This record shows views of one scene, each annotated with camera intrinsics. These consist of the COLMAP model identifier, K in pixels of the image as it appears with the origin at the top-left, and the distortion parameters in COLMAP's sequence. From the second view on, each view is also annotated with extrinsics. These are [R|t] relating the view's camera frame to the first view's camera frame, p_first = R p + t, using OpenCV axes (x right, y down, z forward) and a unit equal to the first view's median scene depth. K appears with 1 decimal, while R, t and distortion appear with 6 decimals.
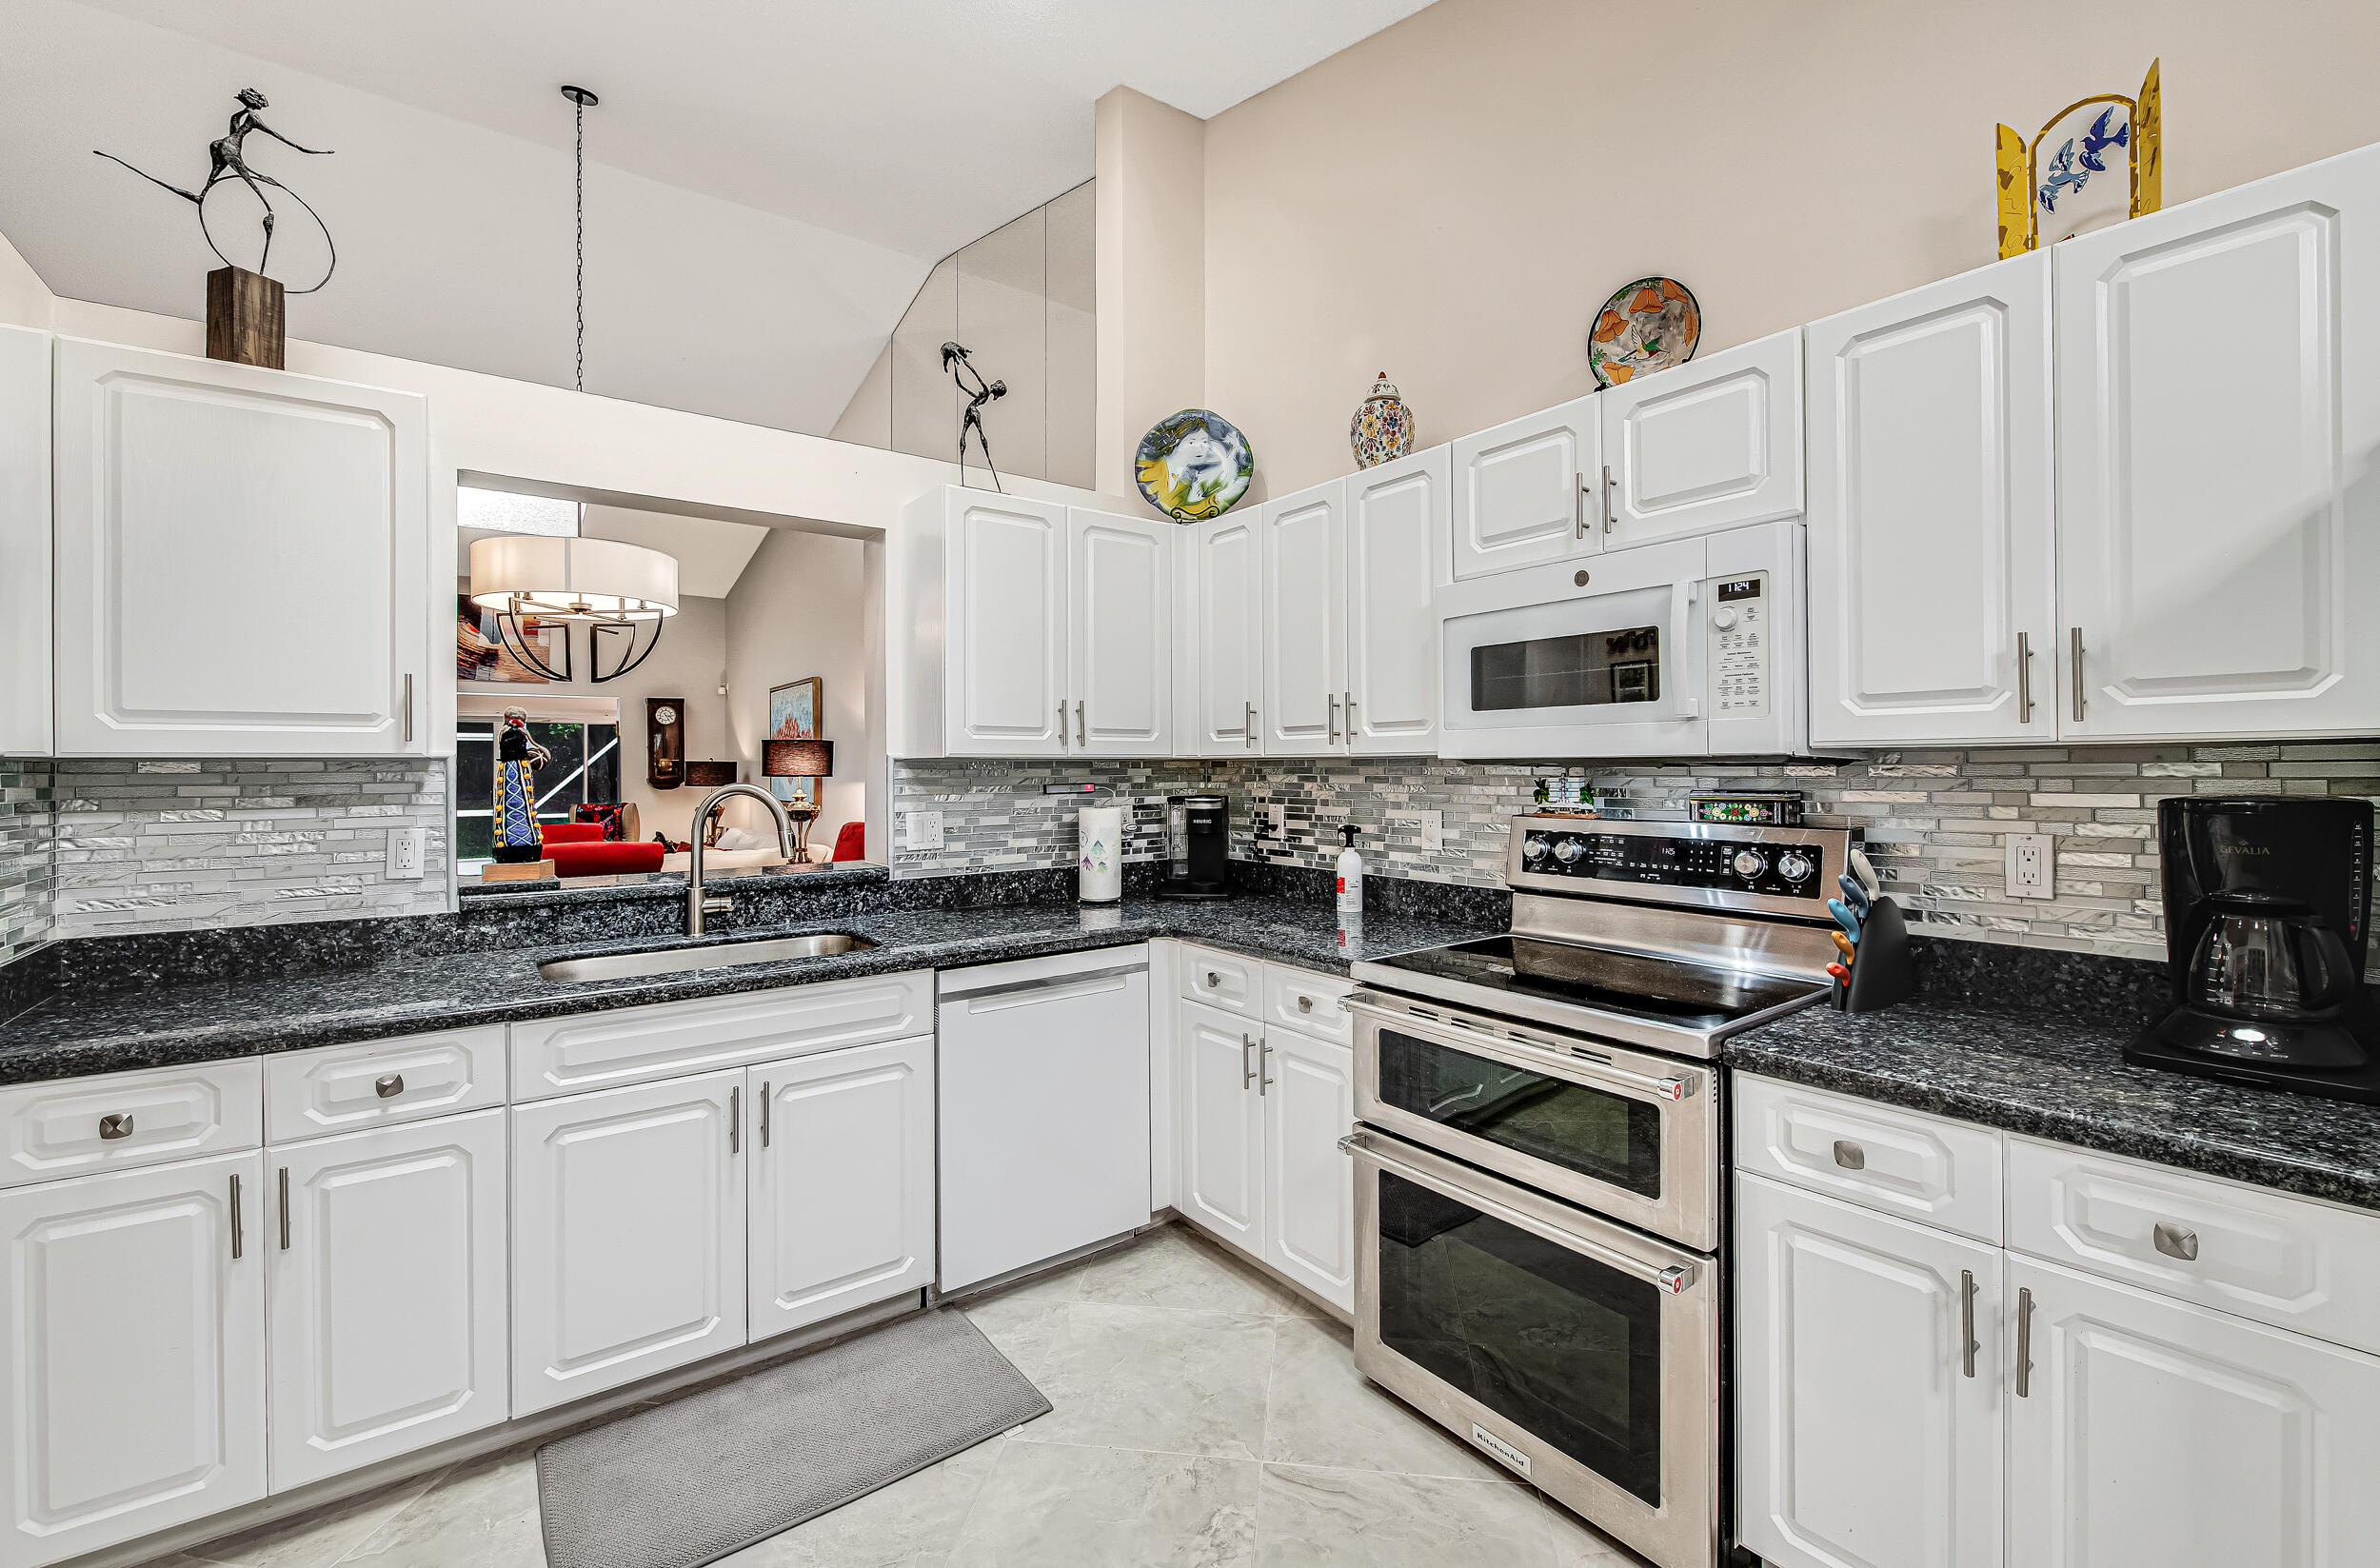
lens RADIAL K [[978.2, 0, 1197.1], [0, 978.2, 749.9], [0, 0, 1]] dist [-0.018187, -0.000378]
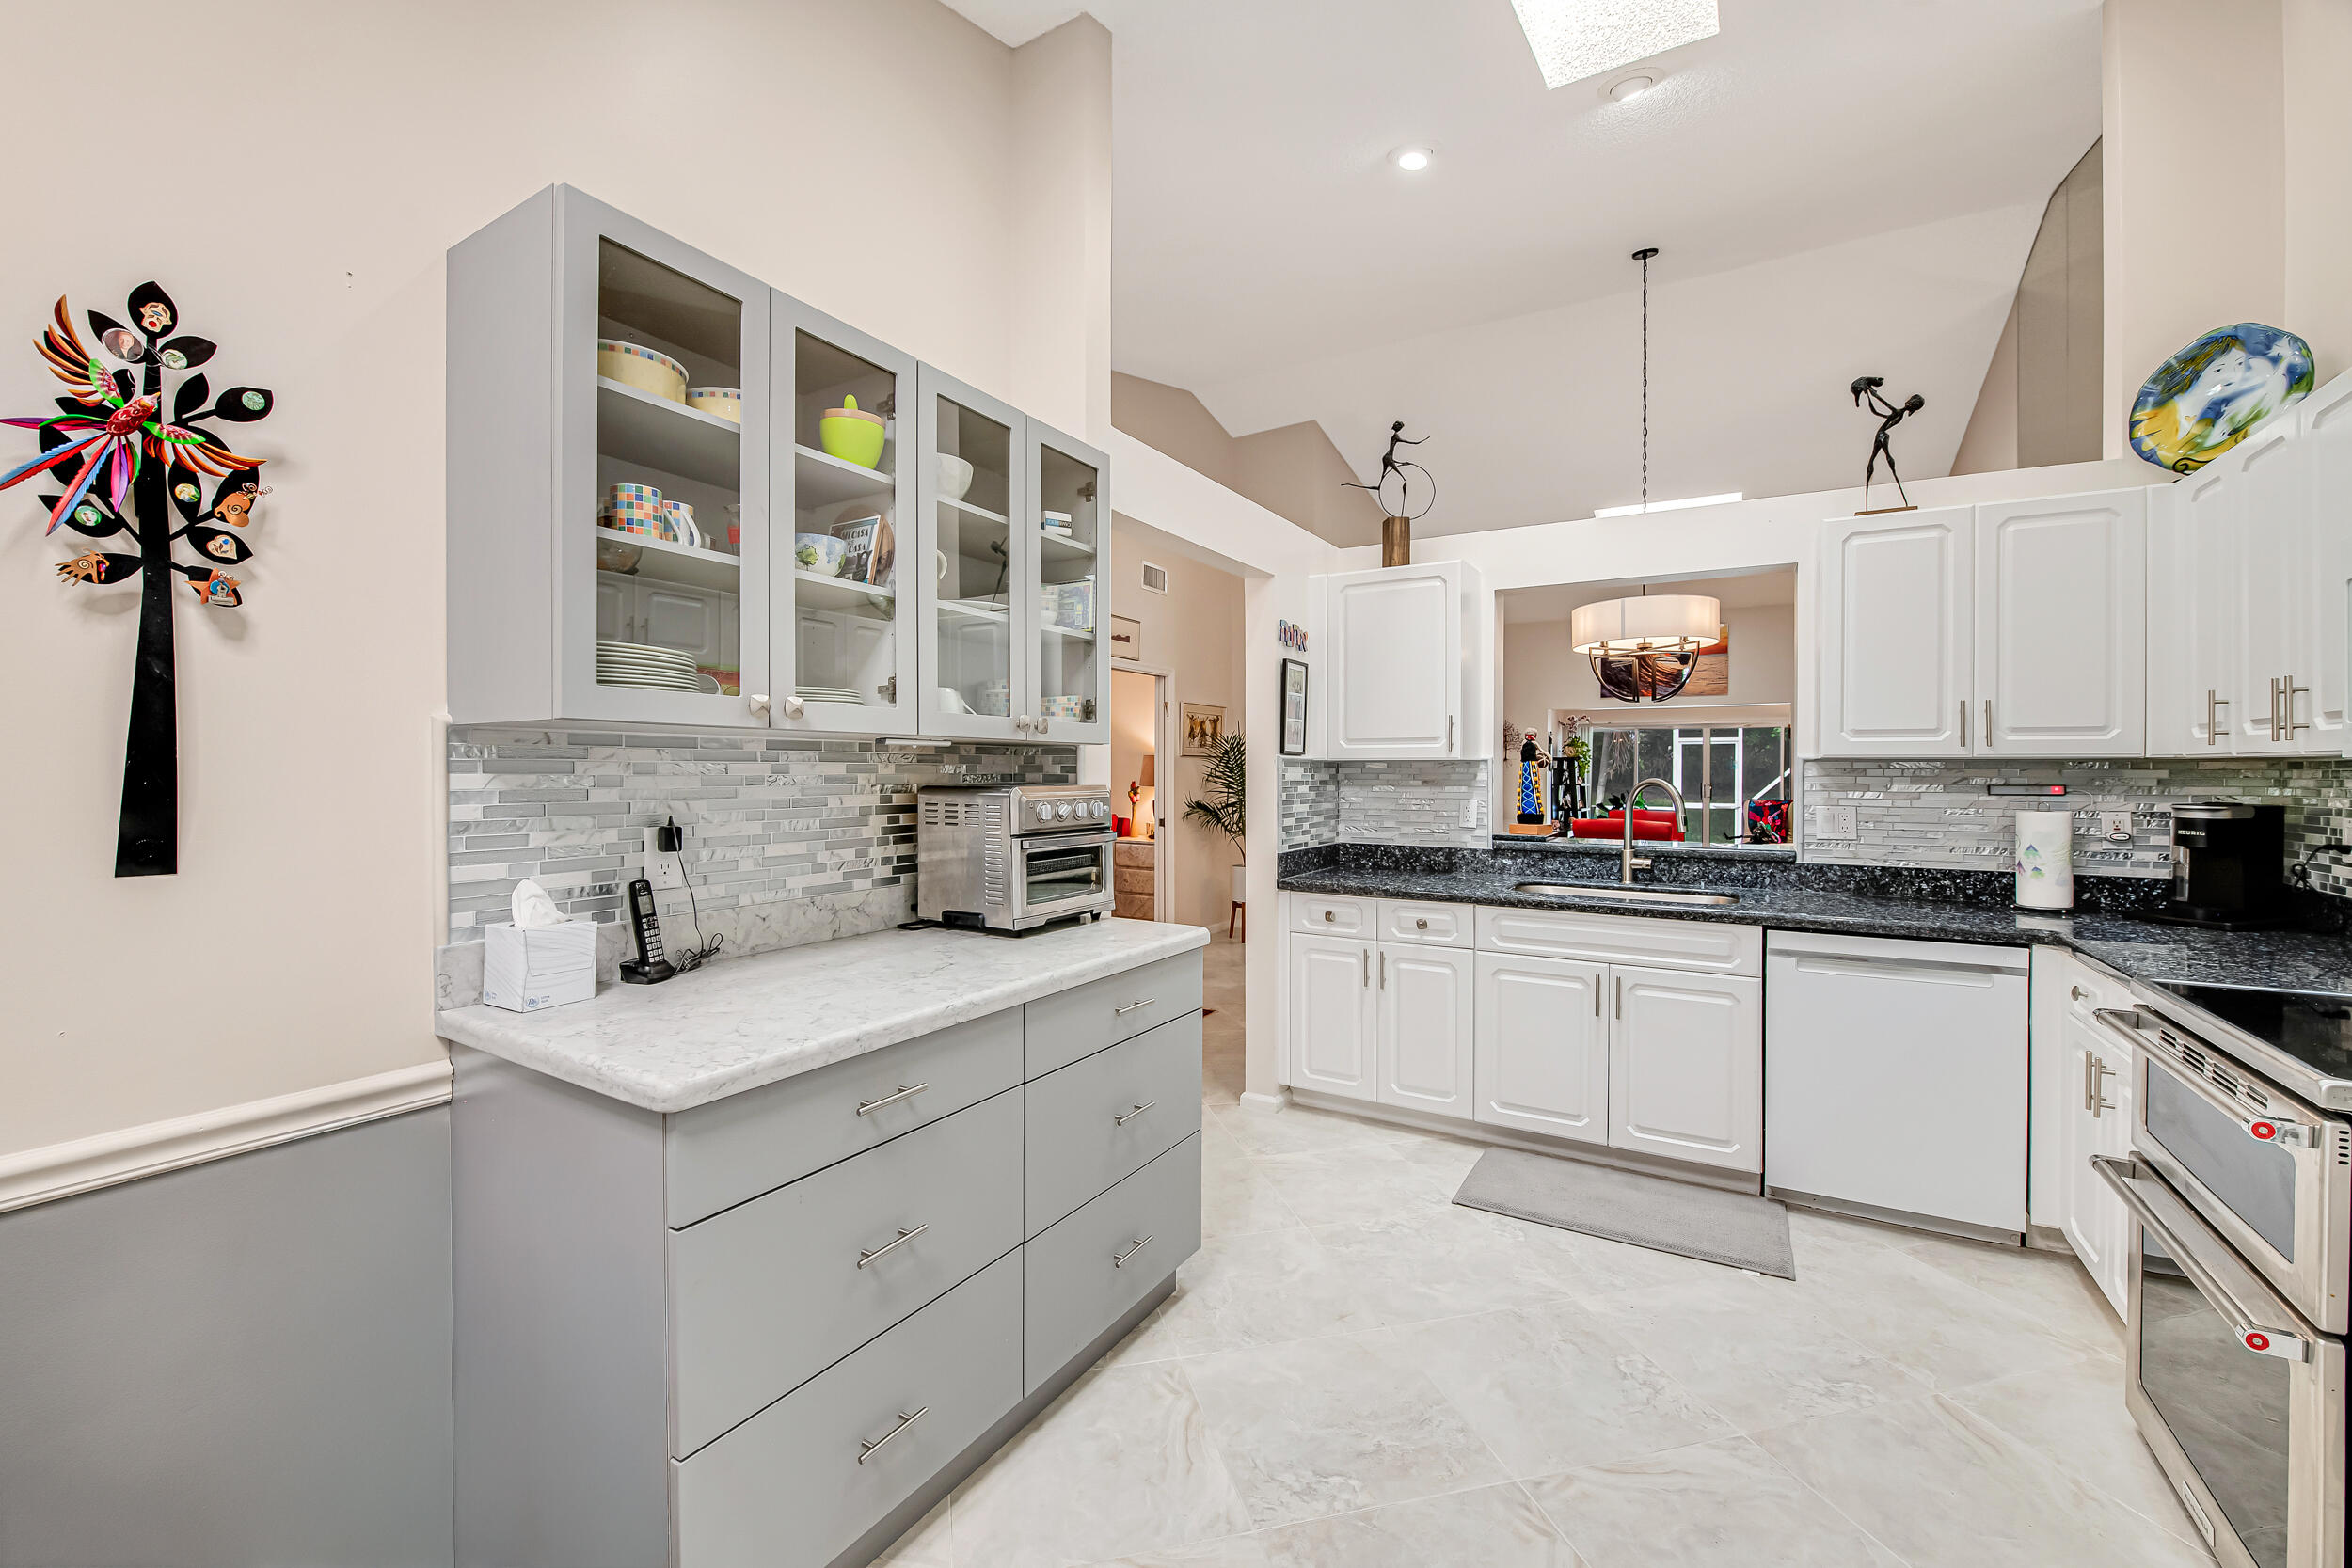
lens RADIAL K [[945.3, 0, 1161.1], [0, 945.3, 796.3], [0, 0, 1]] dist [-0.017186, -0.000077]
pose [[0.364592, 0.031447, -0.930636, 0.605180], [0.012786, 0.999166, 0.038772, -0.000105], [0.931080, -0.026035, 0.363886, -0.166234]]
